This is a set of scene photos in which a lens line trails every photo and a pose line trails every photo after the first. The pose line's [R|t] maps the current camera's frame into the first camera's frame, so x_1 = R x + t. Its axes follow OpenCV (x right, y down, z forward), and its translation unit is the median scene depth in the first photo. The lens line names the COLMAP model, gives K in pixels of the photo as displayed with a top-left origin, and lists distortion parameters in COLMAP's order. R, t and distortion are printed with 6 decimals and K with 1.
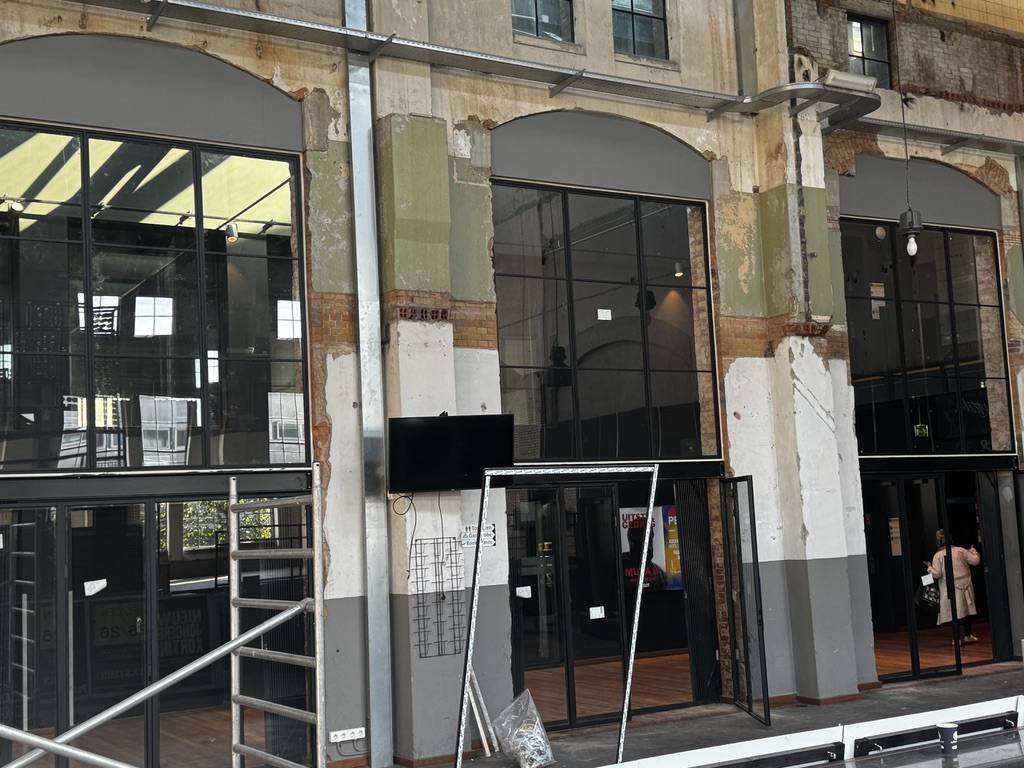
lens RADIAL K [[1261.4, 0, 522.4], [0, 1261.4, 389.9], [0, 0, 1]] dist [0.114541, 0.000000]
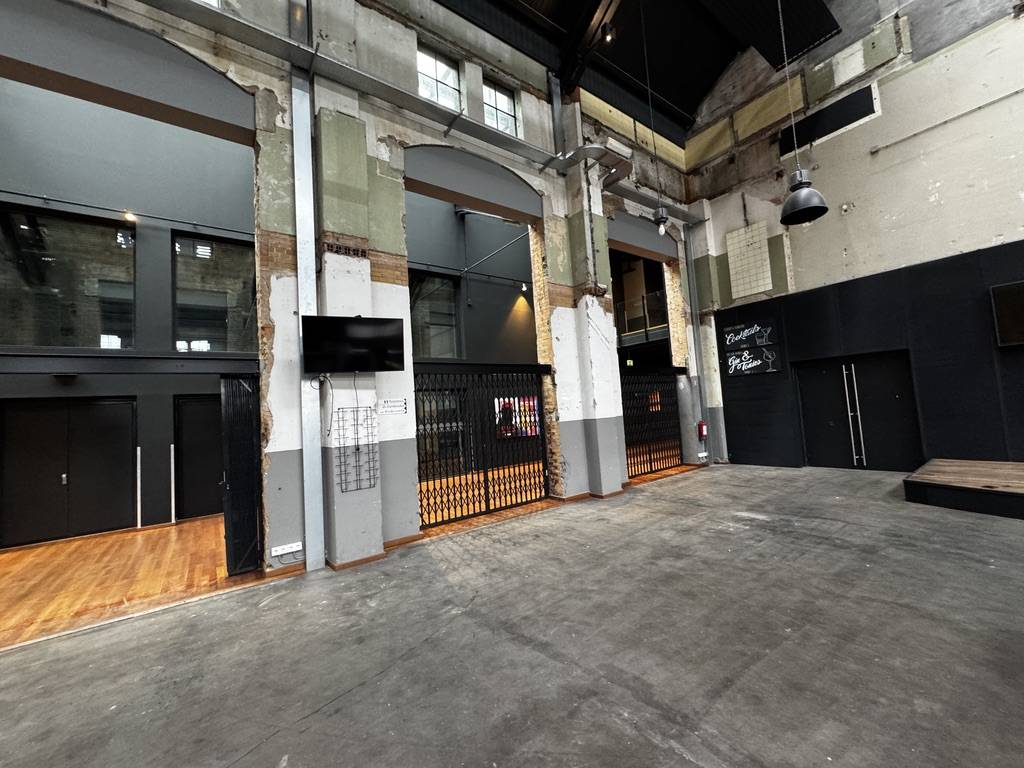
lens RADIAL K [[408.0, 0, 512.6], [0, 408.0, 384.1], [0, 0, 1]] dist [-0.003068, 0.000252]
pose [[0.995571, -0.010674, 0.093406, 0.058353], [0.007519, 0.999392, 0.034059, 0.070007], [-0.093713, -0.033206, 0.995045, 0.481261]]
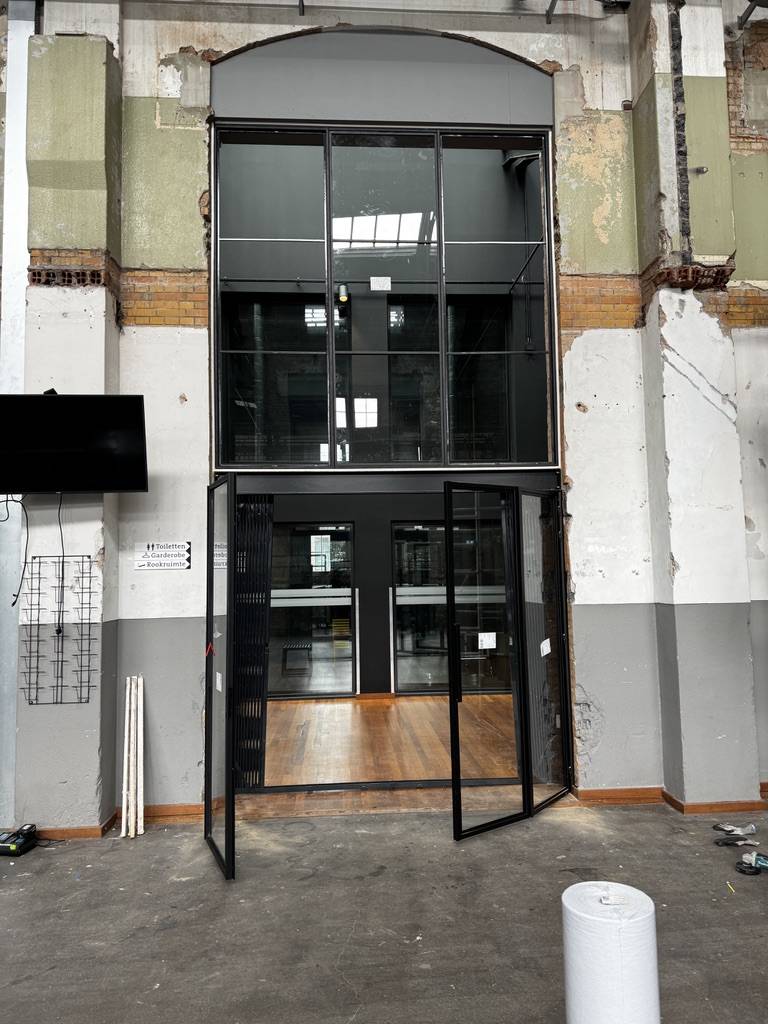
lens RADIAL K [[726.2, 0, 388.4], [0, 726.2, 513.6], [0, 0, 1]] dist [0.019442, -0.020897]
pose [[0.886793, -0.003729, -0.462152, 0.293489], [0.022108, 0.999165, 0.034360, 0.072397], [0.461638, -0.040687, 0.886135, 0.627127]]
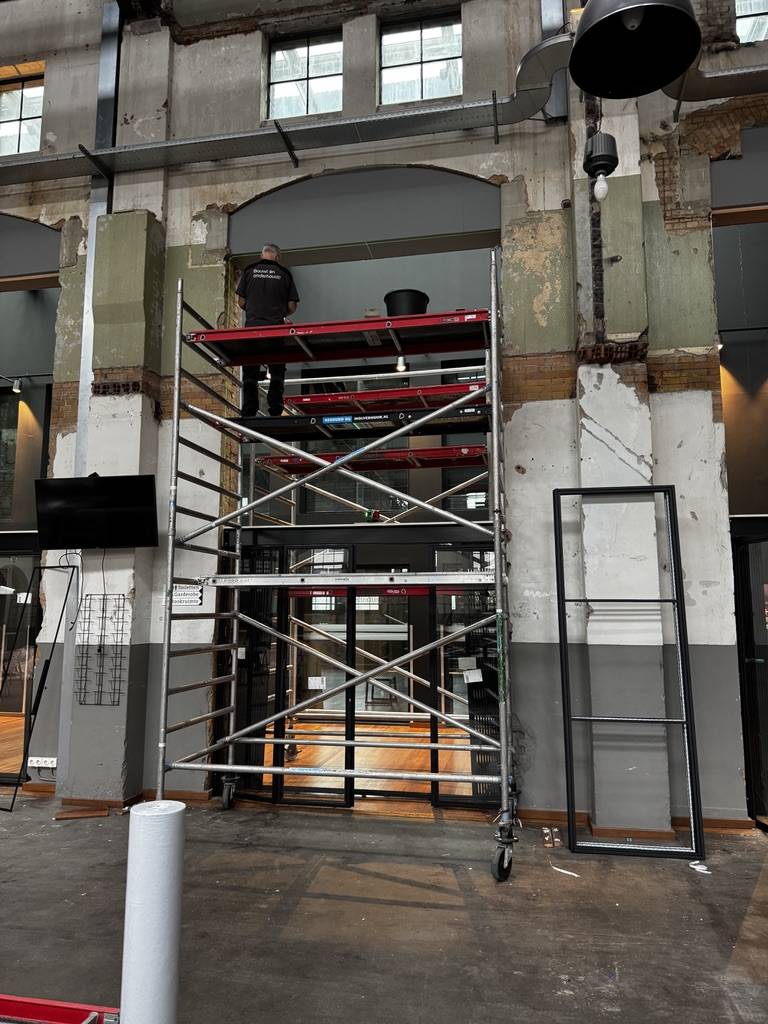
lens RADIAL K [[726.2, 0, 384.0], [0, 726.2, 514.3], [0, 0, 1]] dist [0.019442, -0.020897]
pose [[0.739541, -0.039748, -0.671937, 0.472396], [0.031610, 0.999204, -0.024317, 0.065642], [0.672369, -0.003257, 0.740209, 0.638253]]
